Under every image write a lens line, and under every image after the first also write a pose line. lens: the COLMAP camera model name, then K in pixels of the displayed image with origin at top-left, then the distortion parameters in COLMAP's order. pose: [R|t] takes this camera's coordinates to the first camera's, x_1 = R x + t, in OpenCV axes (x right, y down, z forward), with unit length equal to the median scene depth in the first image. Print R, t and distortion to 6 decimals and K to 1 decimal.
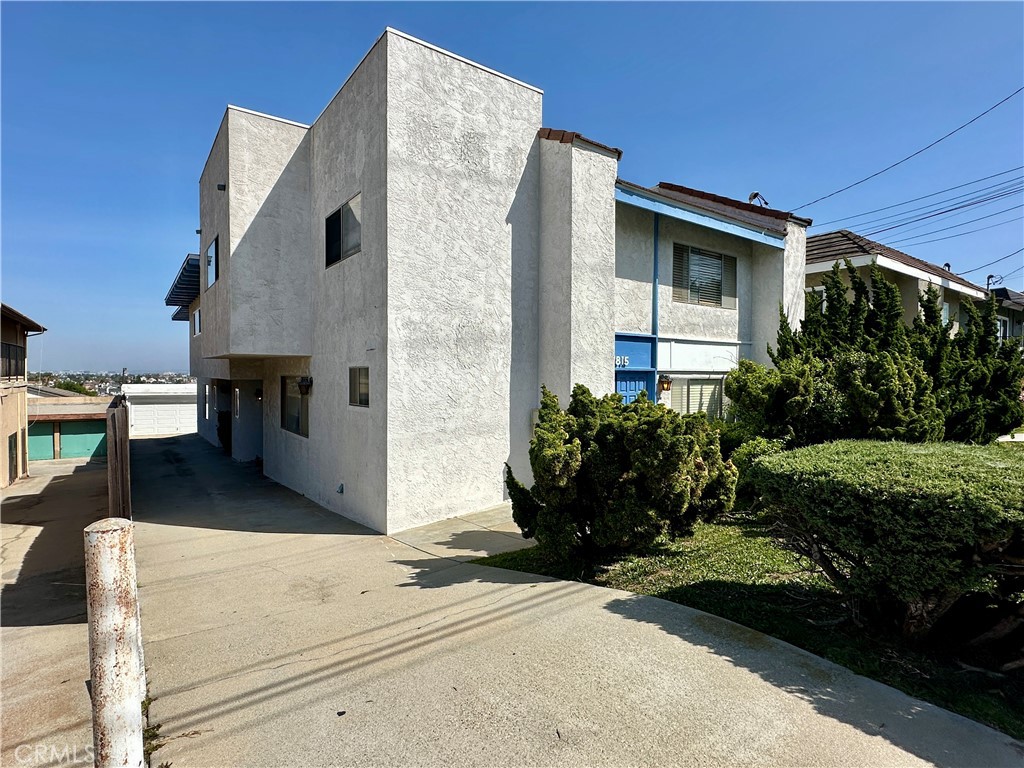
lens RADIAL K [[534.4, 0, 511.4], [0, 534.4, 384.5], [0, 0, 1]] dist [-0.000529, 0.000358]
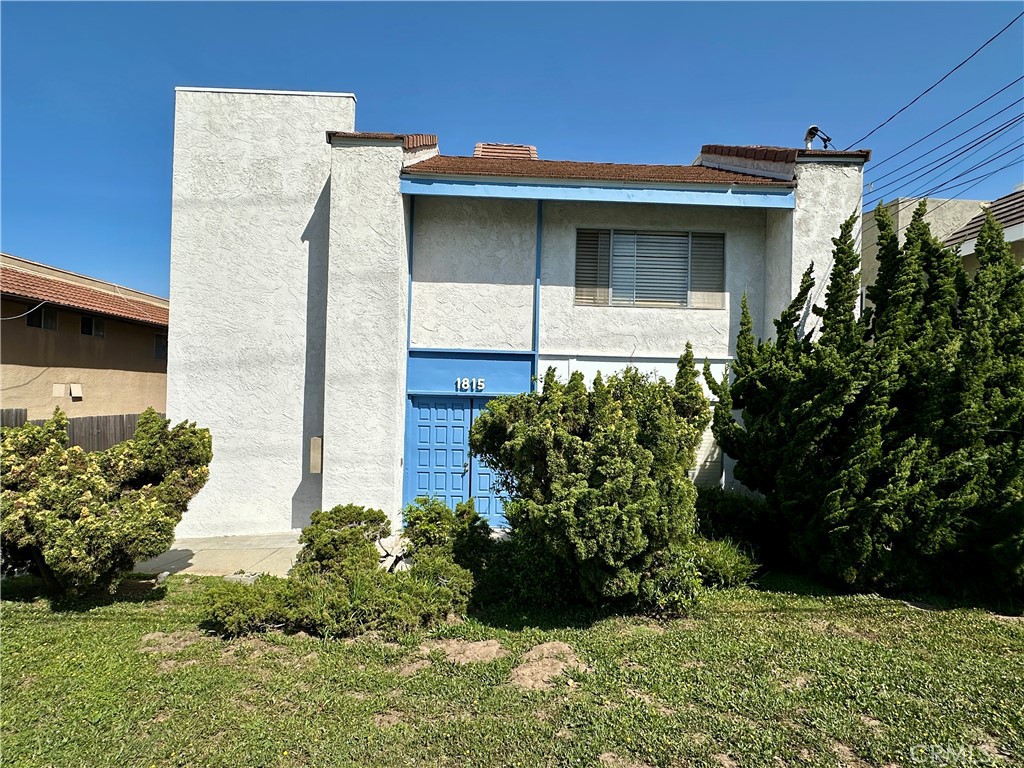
lens RADIAL K [[534.4, 0, 514.3], [0, 534.4, 386.8], [0, 0, 1]] dist [-0.000529, 0.000358]
pose [[0.819728, 0.008290, -0.572693, 0.843712], [-0.030937, 0.999076, -0.029820, -0.020003], [0.571916, 0.042162, 0.819228, 0.426276]]
